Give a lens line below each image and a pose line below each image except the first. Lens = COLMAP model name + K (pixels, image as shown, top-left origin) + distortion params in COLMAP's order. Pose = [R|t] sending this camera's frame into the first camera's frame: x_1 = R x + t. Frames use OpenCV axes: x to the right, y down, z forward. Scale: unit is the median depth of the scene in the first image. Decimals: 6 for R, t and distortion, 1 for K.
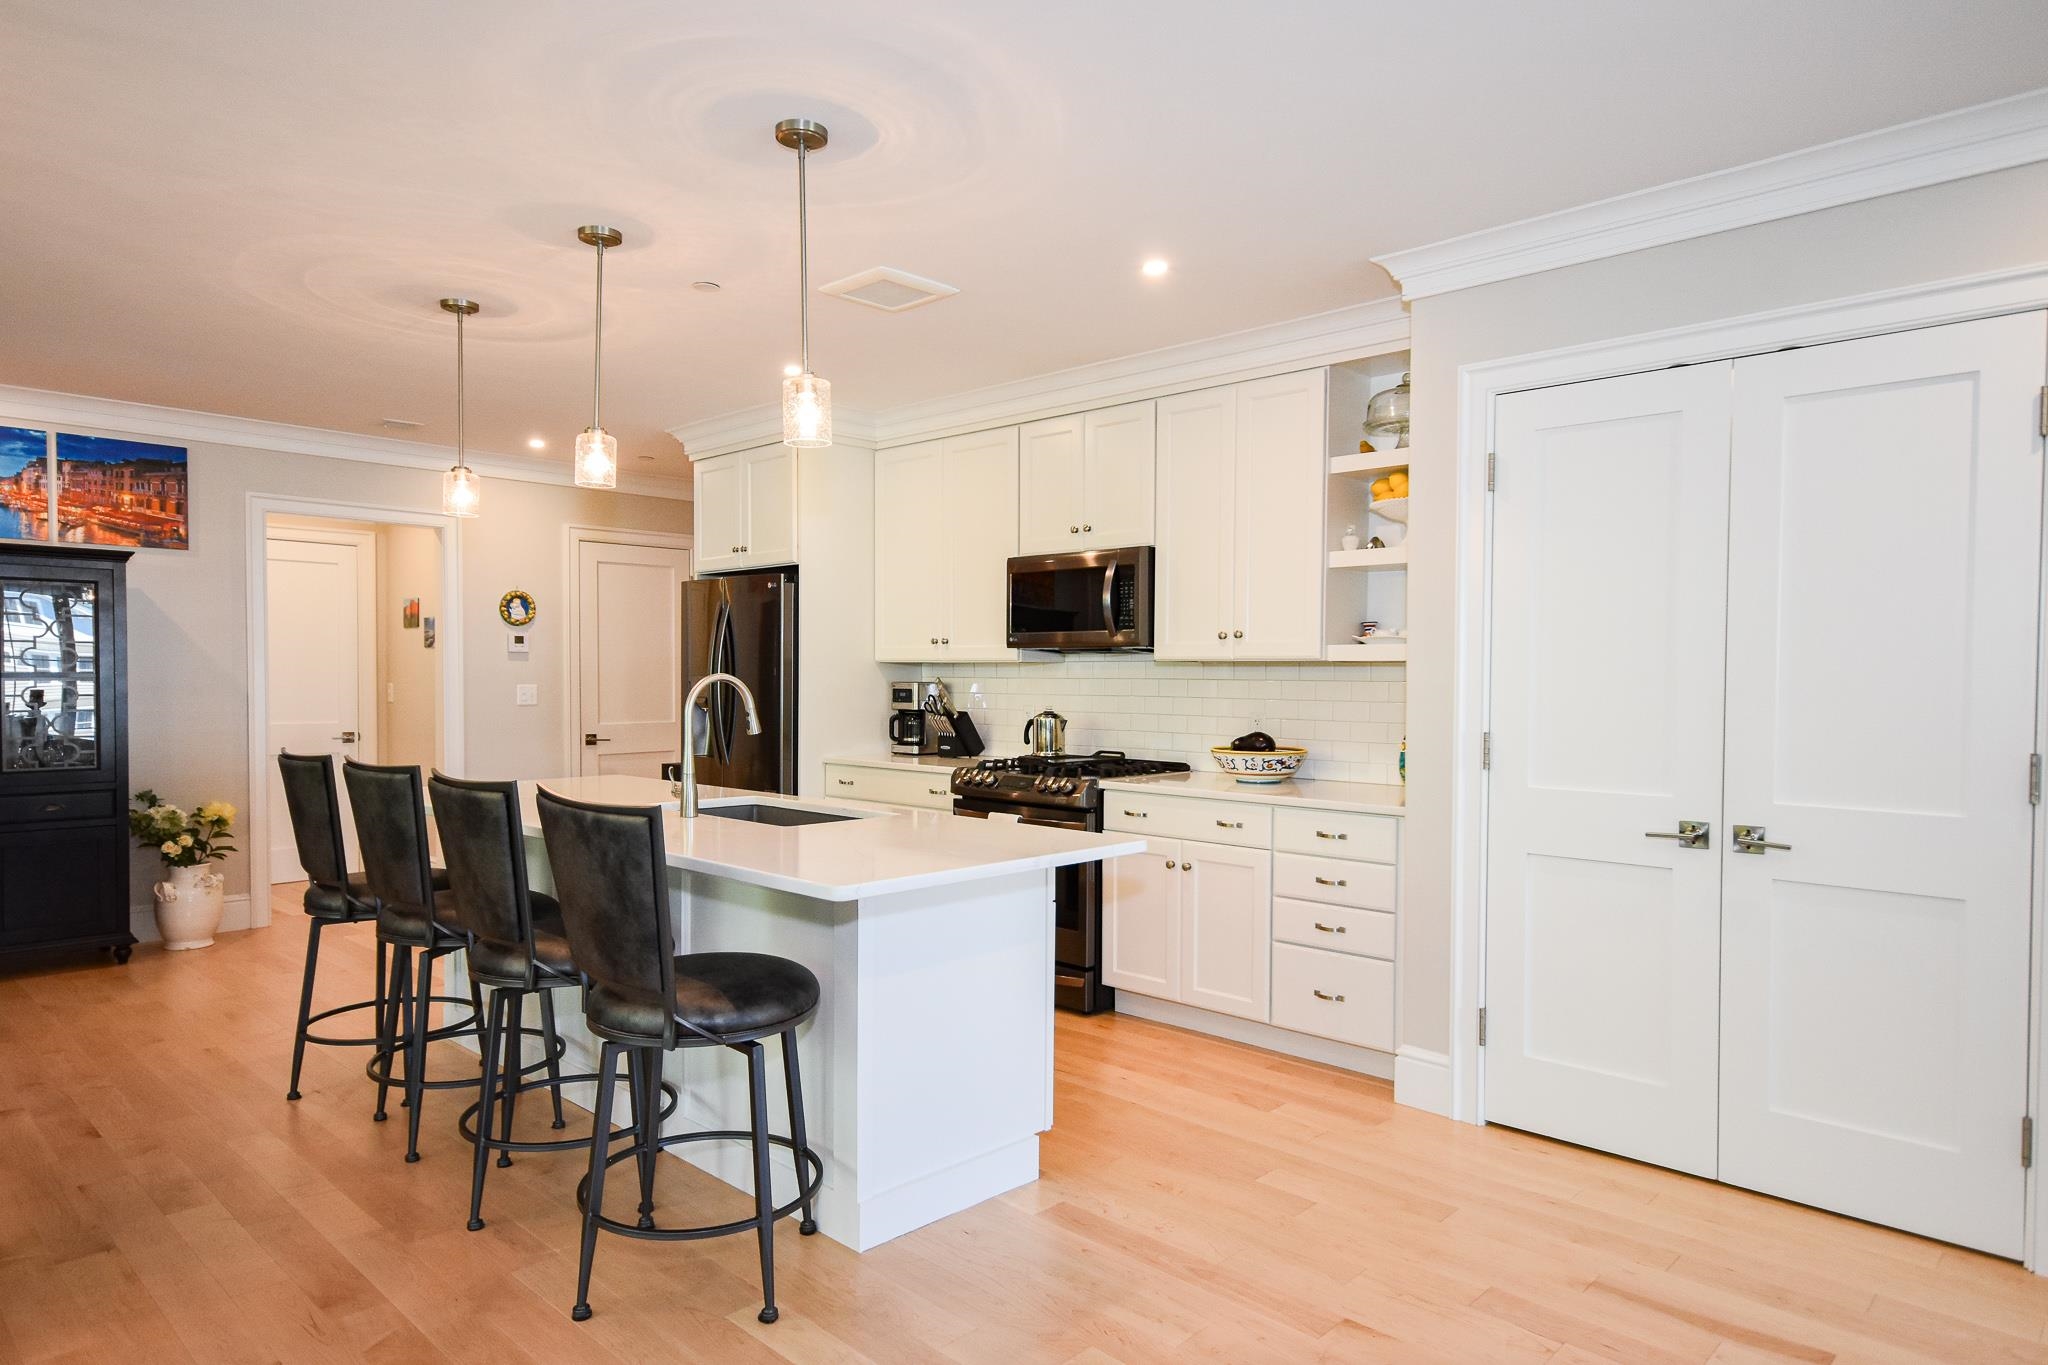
lens RADIAL K [[1225.5, 0, 1030.6], [0, 1225.5, 706.0], [0, 0, 1]] dist [0.001695, 0.022671]
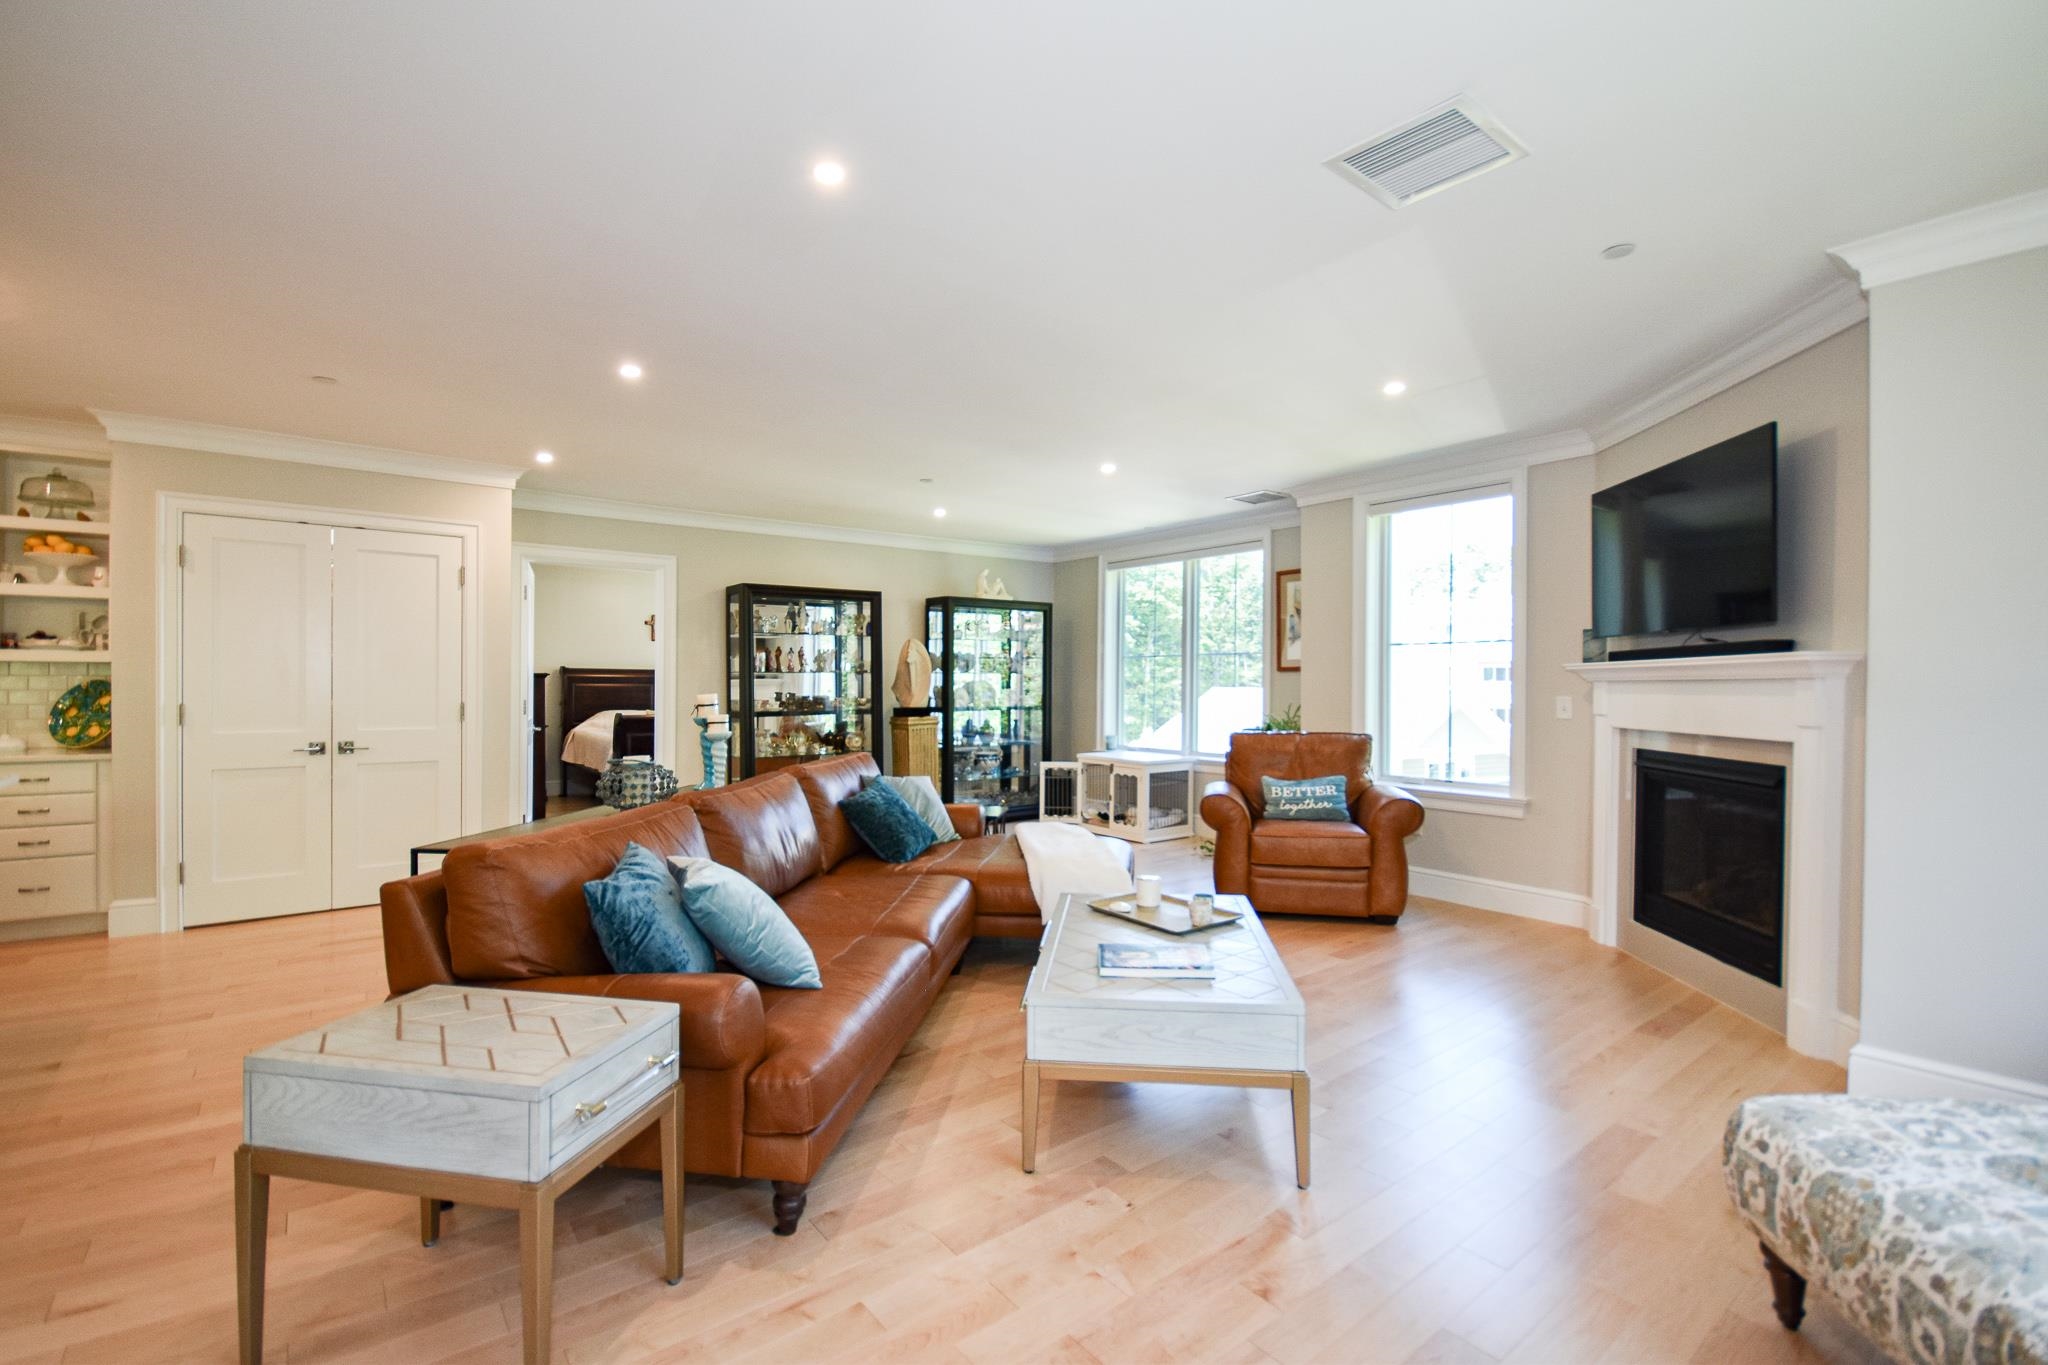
lens RADIAL K [[898.0, 0, 1021.6], [0, 898.0, 691.5], [0, 0, 1]] dist [0.002597, -0.011719]
pose [[0.153588, -0.014325, 0.988031, -0.470469], [0.021936, 0.999698, 0.011084, 0.010240], [-0.987891, 0.019971, 0.153856, -0.253900]]
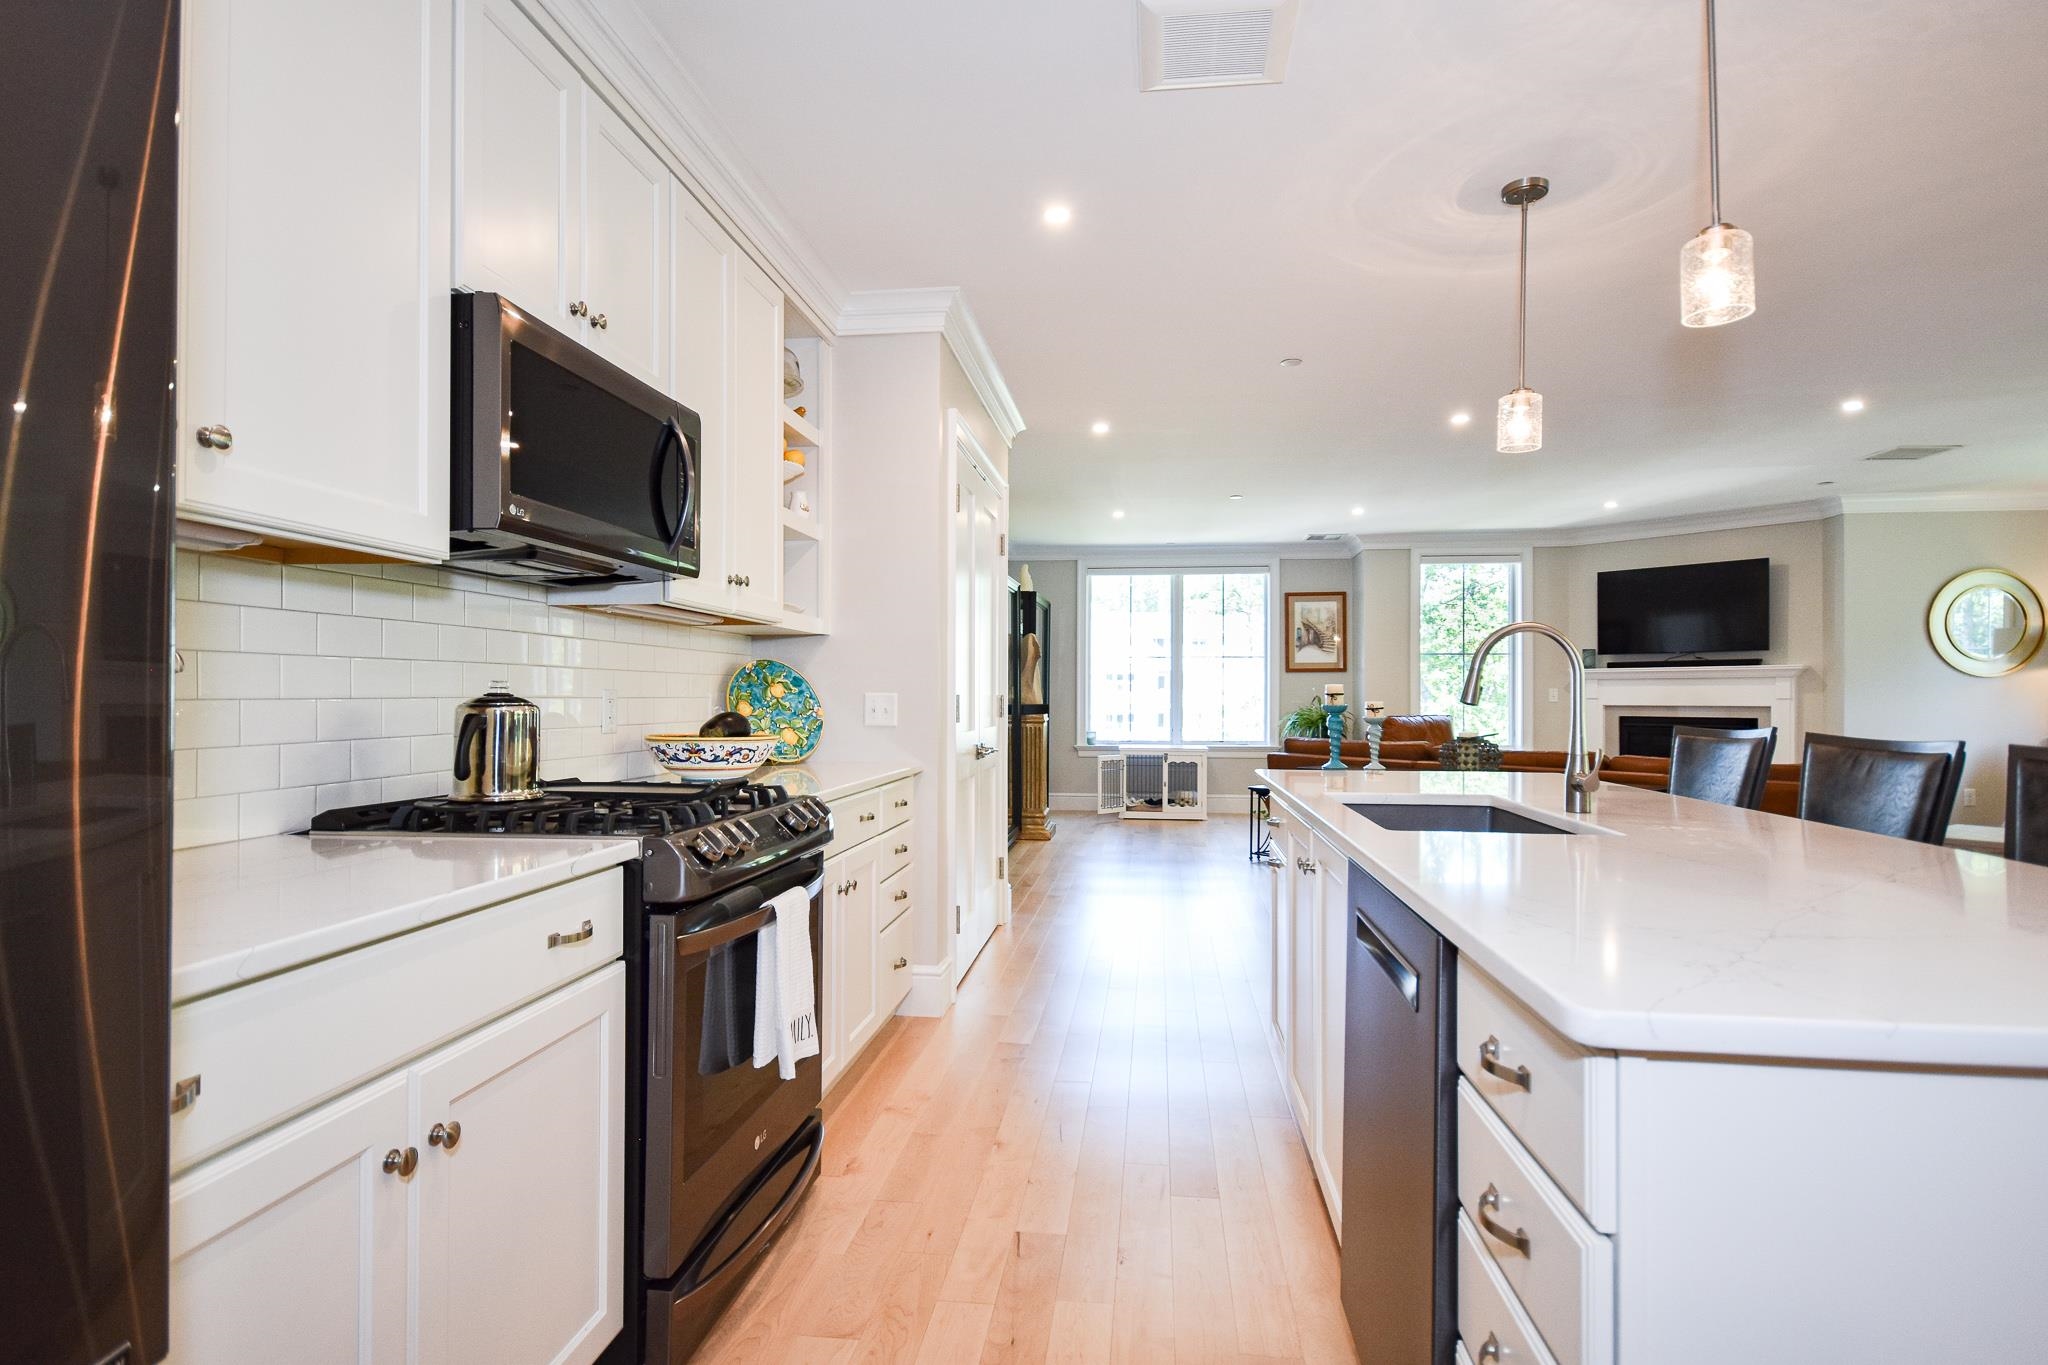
lens RADIAL K [[1036.6, 0, 1042.6], [0, 1036.6, 691.0], [0, 0, 1]] dist [0.008446, 0.000363]
pose [[-0.598303, -0.005105, 0.801254, -0.379350], [0.014068, 0.999759, 0.016875, -0.000062], [-0.801147, 0.021368, -0.598087, 1.048827]]
